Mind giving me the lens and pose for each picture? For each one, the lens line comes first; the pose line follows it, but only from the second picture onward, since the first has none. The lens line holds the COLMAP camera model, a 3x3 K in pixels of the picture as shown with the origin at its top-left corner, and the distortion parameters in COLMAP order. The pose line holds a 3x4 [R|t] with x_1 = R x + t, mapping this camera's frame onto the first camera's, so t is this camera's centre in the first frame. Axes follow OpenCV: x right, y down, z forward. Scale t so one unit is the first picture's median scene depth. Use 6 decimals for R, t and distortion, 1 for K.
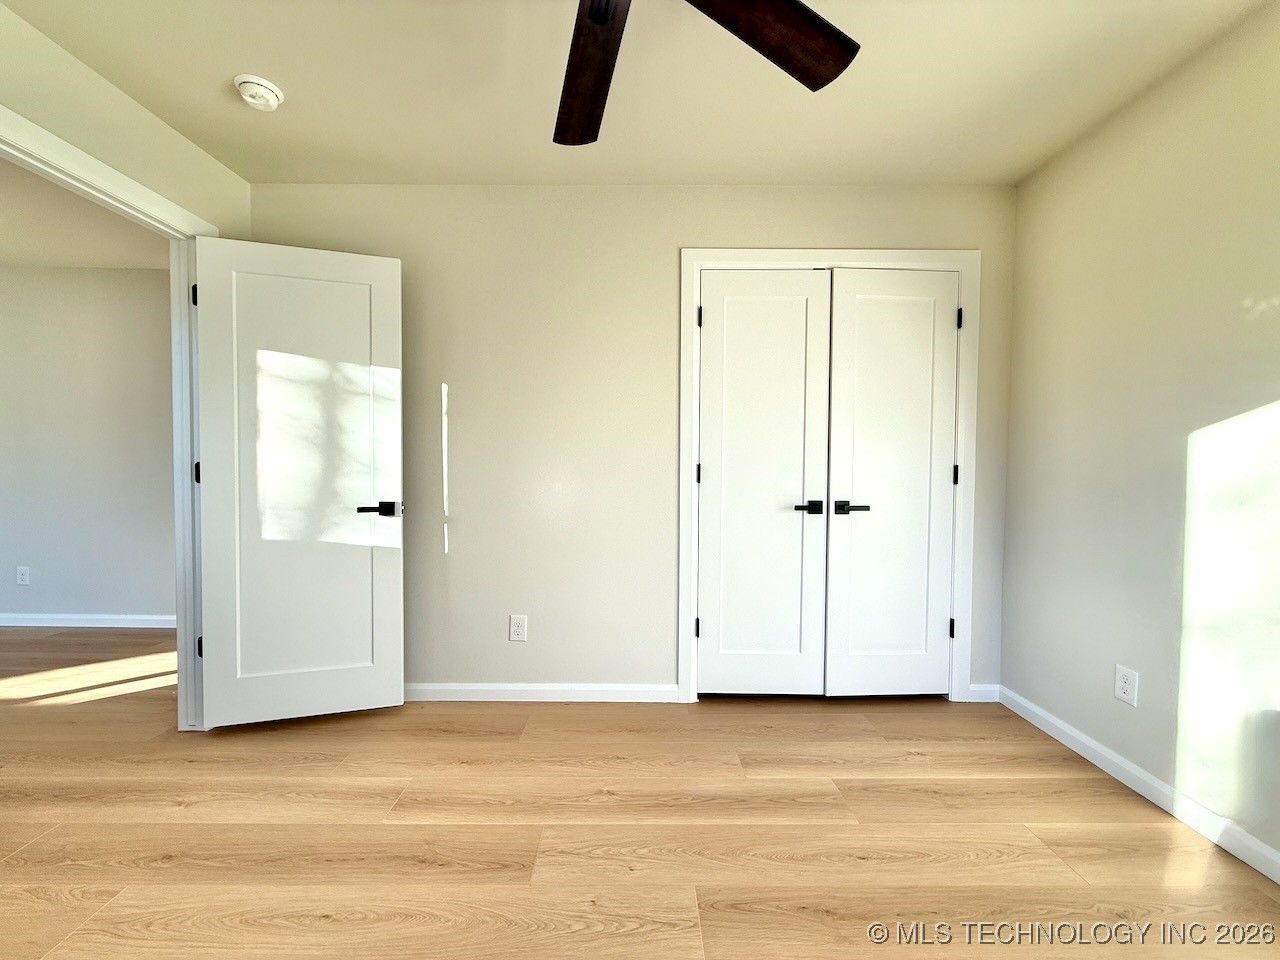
lens RADIAL K [[507.4, 0, 640.0], [0, 507.4, 480.0], [0, 0, 1]] dist [-0.000002, -0.000305]
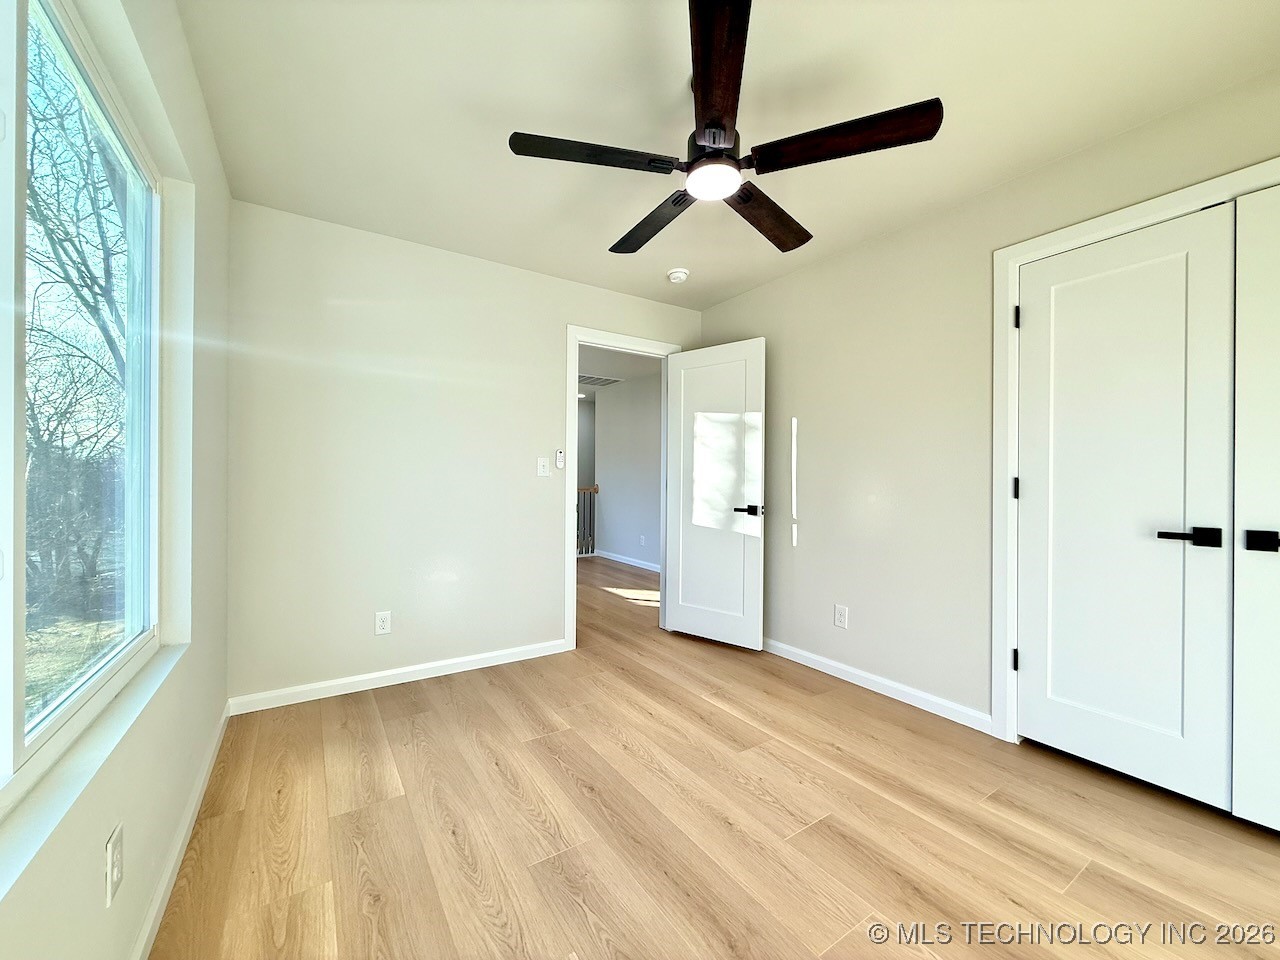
lens RADIAL K [[507.4, 0, 640.0], [0, 507.4, 480.0], [0, 0, 1]] dist [-0.000002, -0.000305]
pose [[0.547235, -0.004455, -0.836967, 0.581605], [-0.027288, 0.999359, -0.023161, 0.013705], [0.836534, 0.035514, 0.546762, -0.068887]]
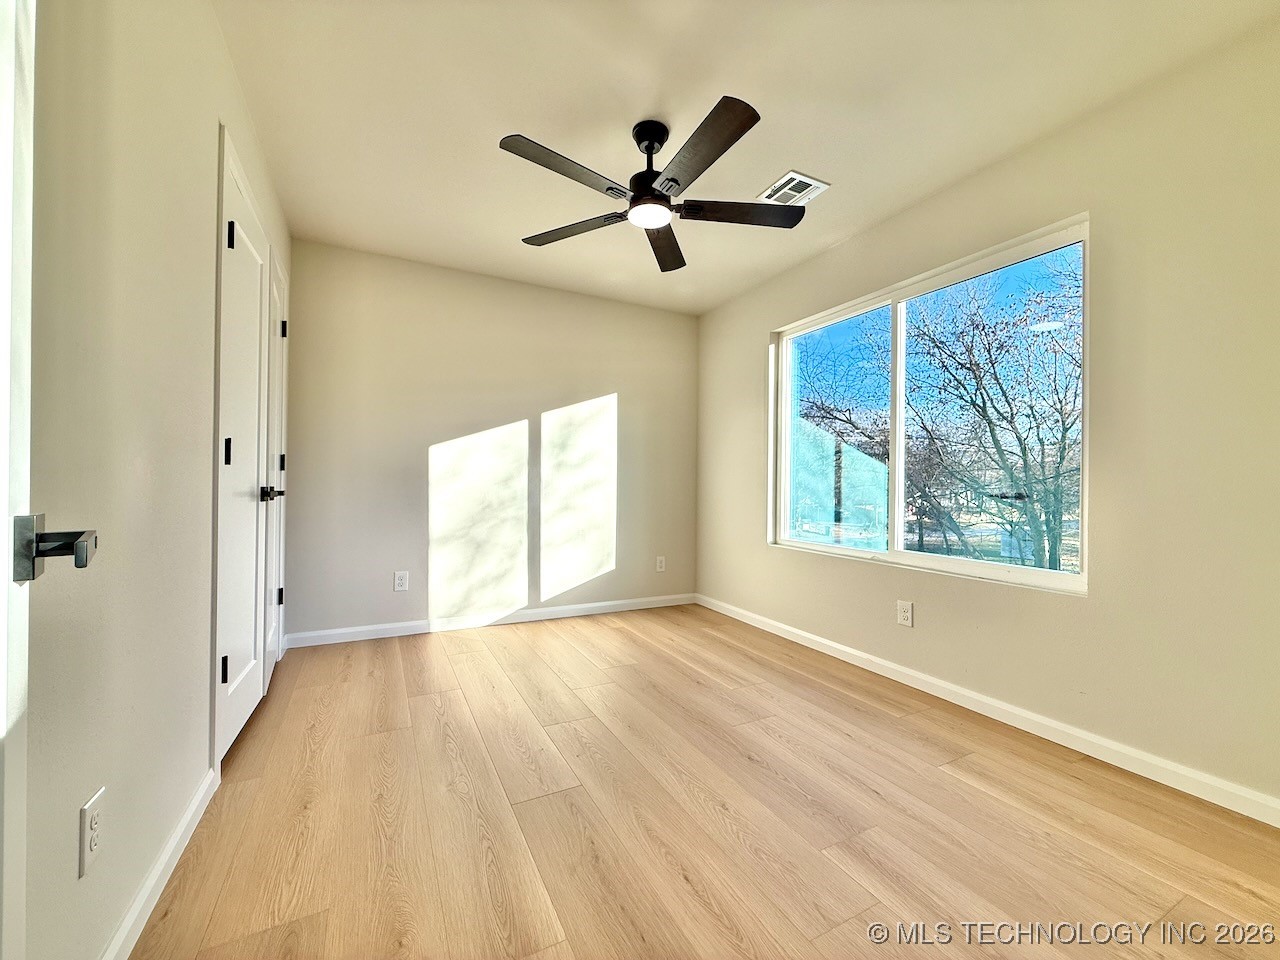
lens RADIAL K [[507.4, 0, 640.0], [0, 507.4, 480.0], [0, 0, 1]] dist [-0.000002, -0.000305]
pose [[-0.460615, -0.000728, 0.887599, -0.884539], [0.012027, 0.999903, 0.007062, 0.035138], [-0.887518, 0.013928, -0.460562, 0.922877]]
